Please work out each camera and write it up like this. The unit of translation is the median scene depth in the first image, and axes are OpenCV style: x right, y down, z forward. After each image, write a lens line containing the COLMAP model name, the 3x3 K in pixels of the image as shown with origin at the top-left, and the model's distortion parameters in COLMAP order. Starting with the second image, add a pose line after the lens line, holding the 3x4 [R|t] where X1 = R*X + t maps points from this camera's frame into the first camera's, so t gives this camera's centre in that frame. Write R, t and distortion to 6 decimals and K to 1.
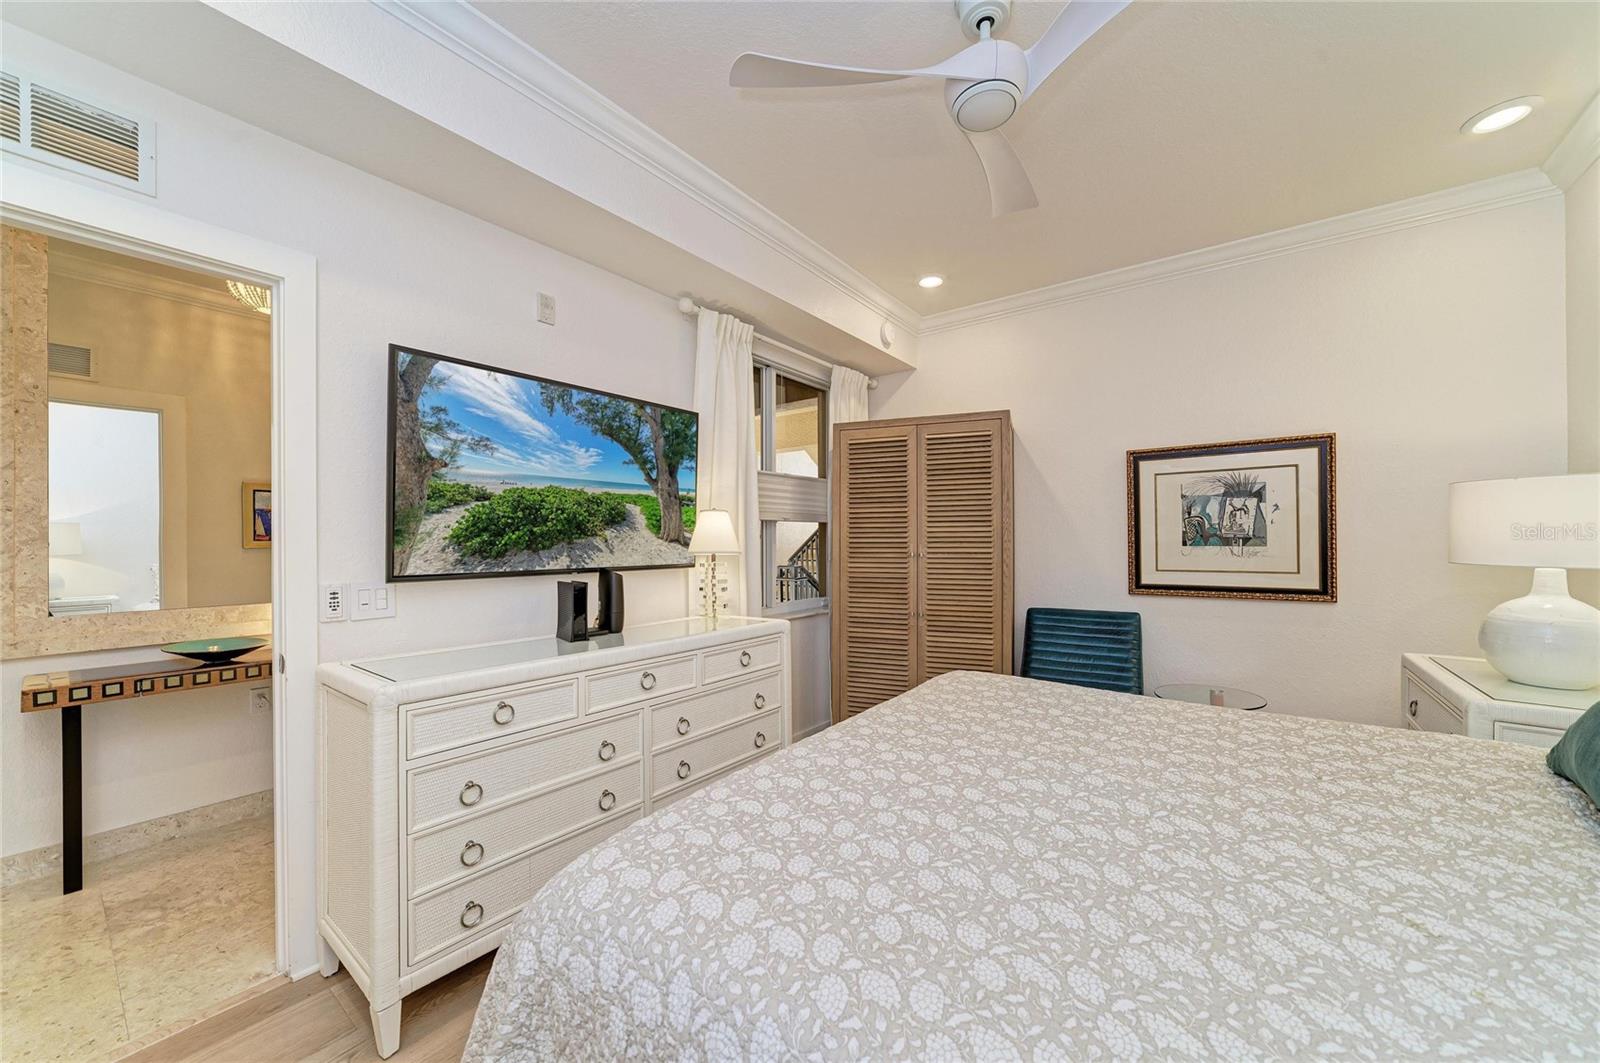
lens RADIAL K [[599.2, 0, 792.8], [0, 599.2, 526.5], [0, 0, 1]] dist [-0.011970, 0.003952]
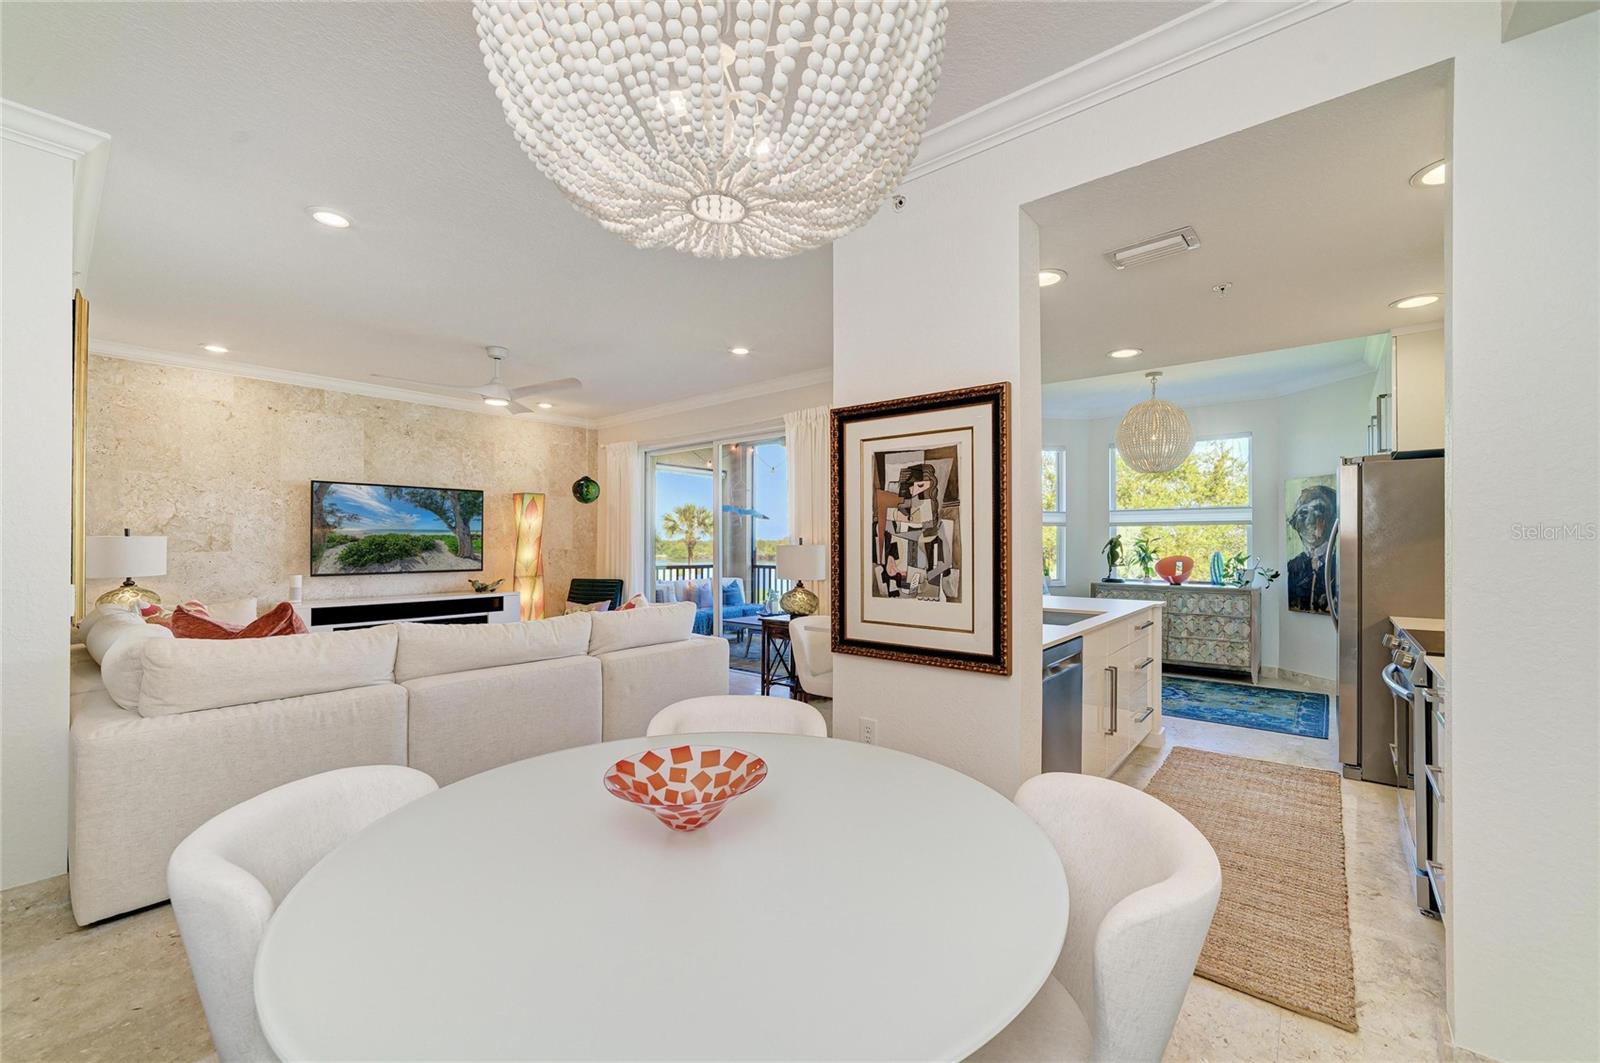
lens RADIAL K [[636.6, 0, 799.2], [0, 636.6, 539.5], [0, 0, 1]] dist [-0.010466, 0.002304]
pose [[0.998744, -0.001124, -0.050090, 1.147816], [0.001956, 0.999861, 0.016560, -0.078509], [0.050064, -0.016638, 0.998607, -1.178774]]
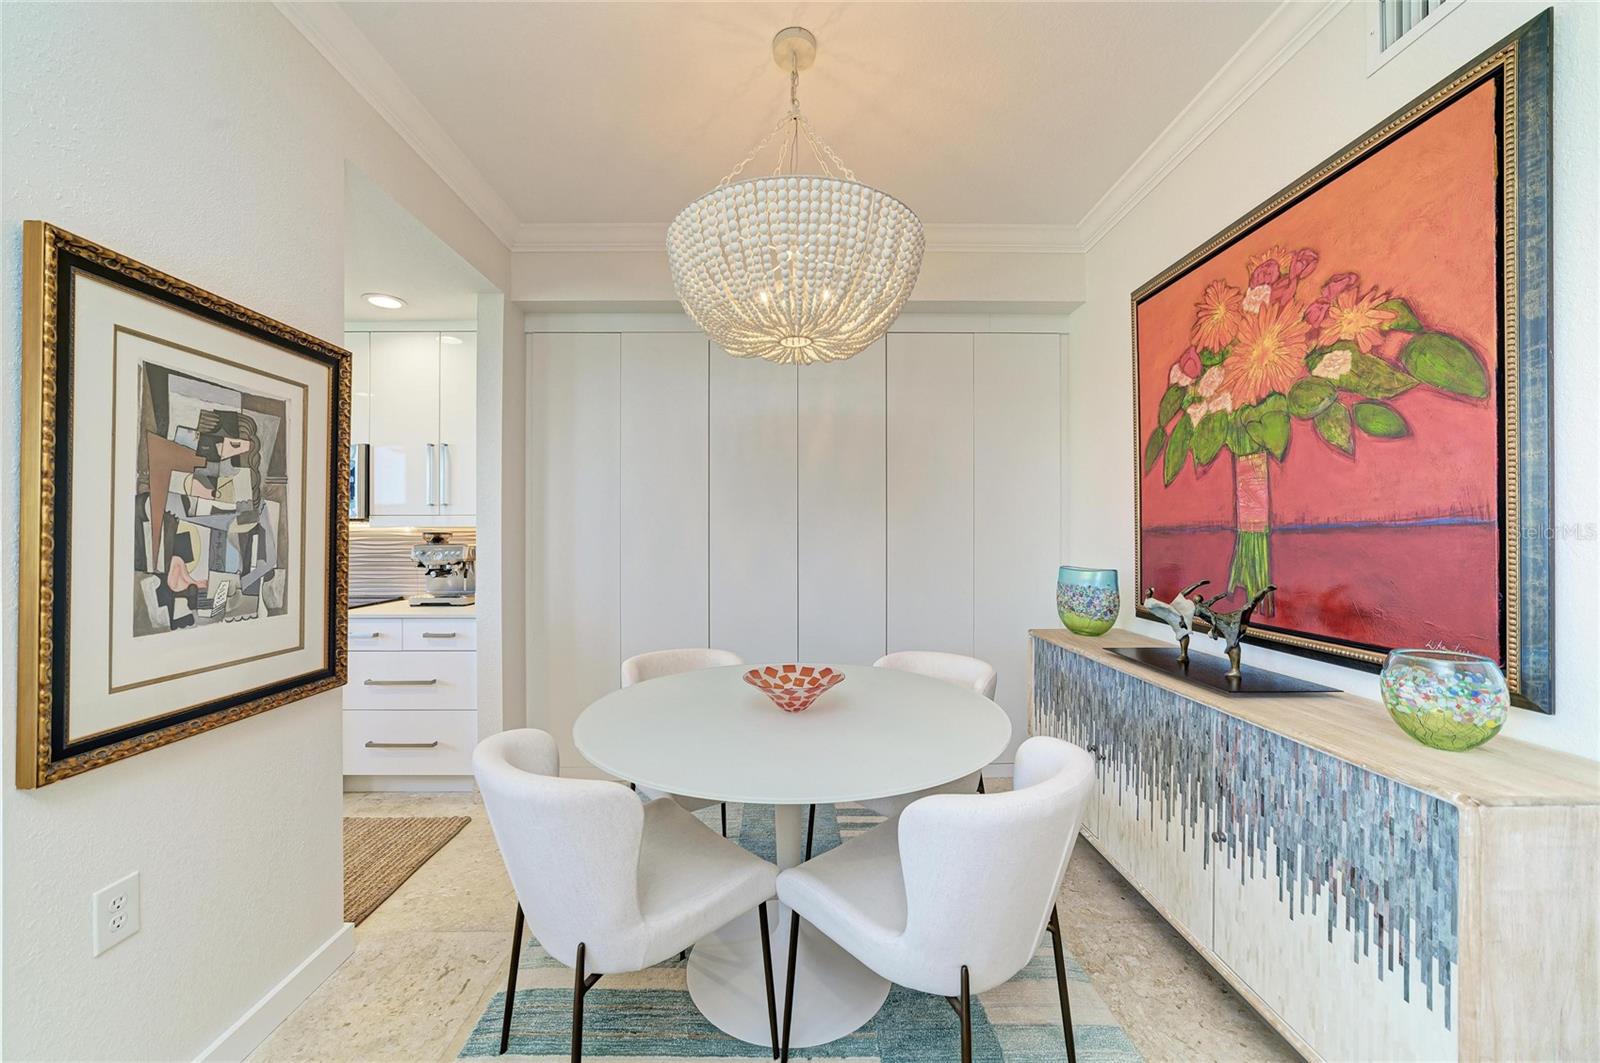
lens RADIAL K [[599.2, 0, 790.5], [0, 599.2, 535.4], [0, 0, 1]] dist [-0.011970, 0.003952]
pose [[-0.604577, -0.000658, 0.796546, 0.545571], [-0.015589, 0.999818, -0.011007, -0.059031], [-0.796394, -0.019072, -0.604477, -0.364524]]
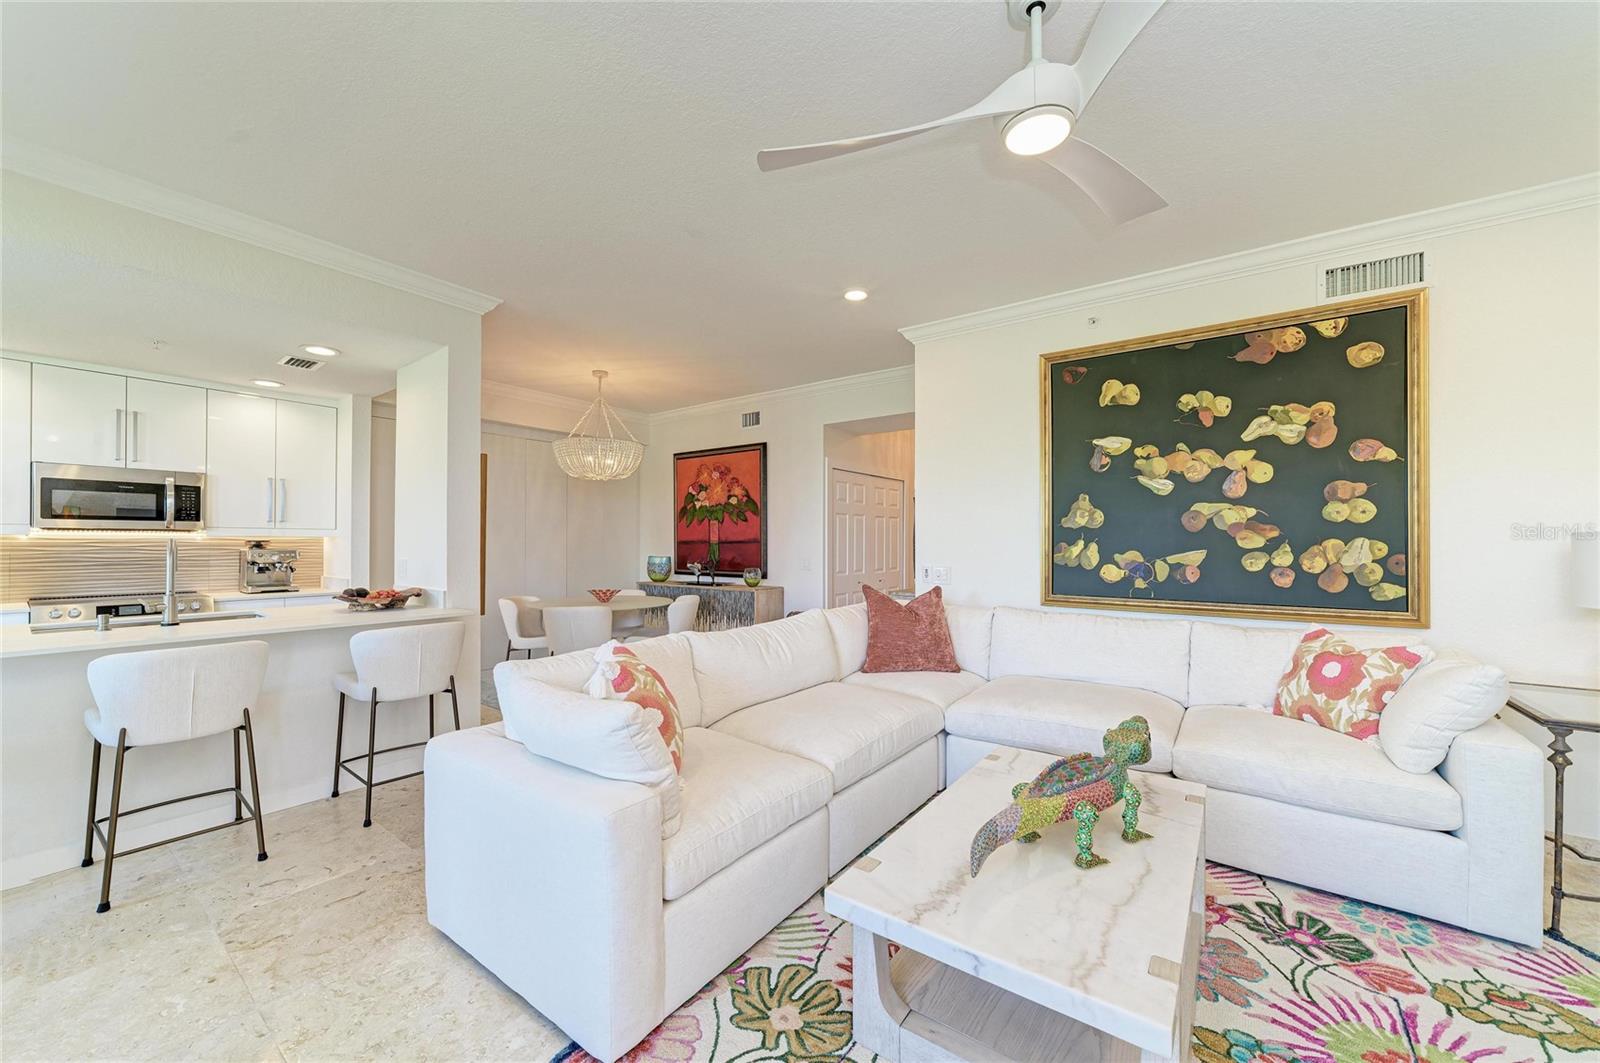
lens RADIAL K [[625.5, 0, 810.8], [0, 625.5, 543.3], [0, 0, 1]] dist [-0.010818, 0.004991]
pose [[-0.999977, -0.003579, -0.005800, 0.407775], [-0.003443, 0.999722, -0.023343, -0.022892], [0.005882, -0.023322, -0.999711, 1.234574]]
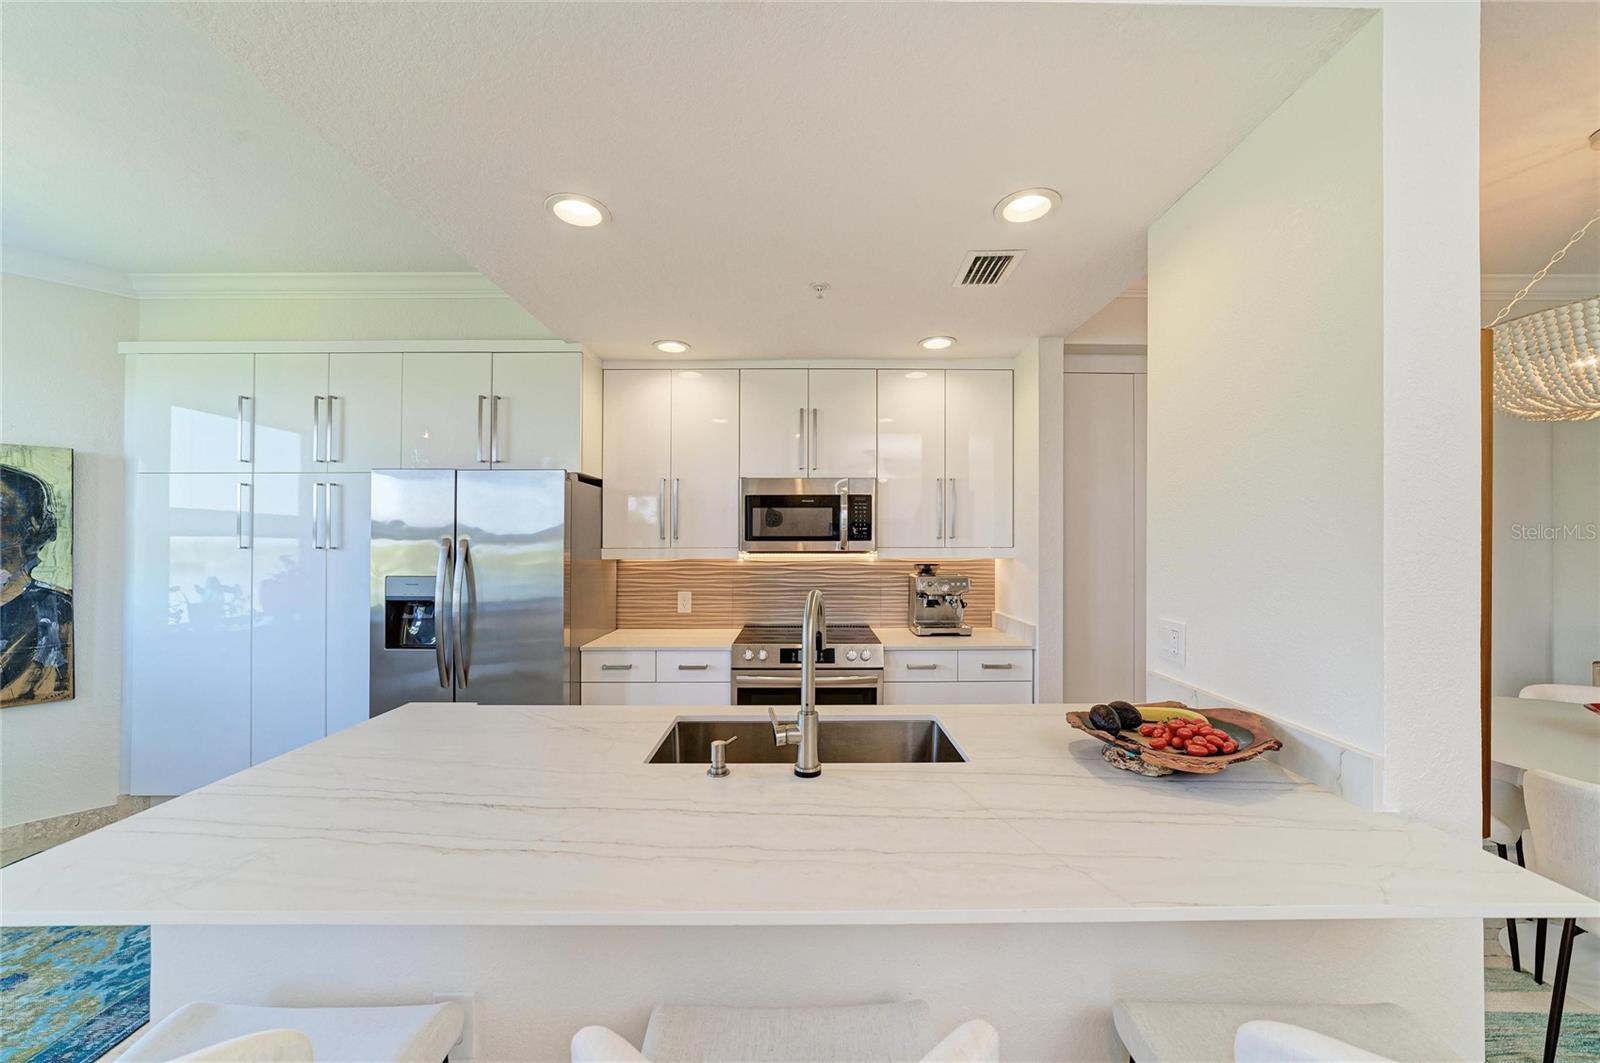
lens RADIAL K [[599.2, 0, 800.4], [0, 599.2, 544.6], [0, 0, 1]] dist [-0.011970, 0.003952]
pose [[-0.606270, 0.000655, 0.795259, 1.118166], [-0.017046, 0.999759, -0.013819, -0.085210], [-0.795076, -0.021934, -0.606113, 0.447080]]
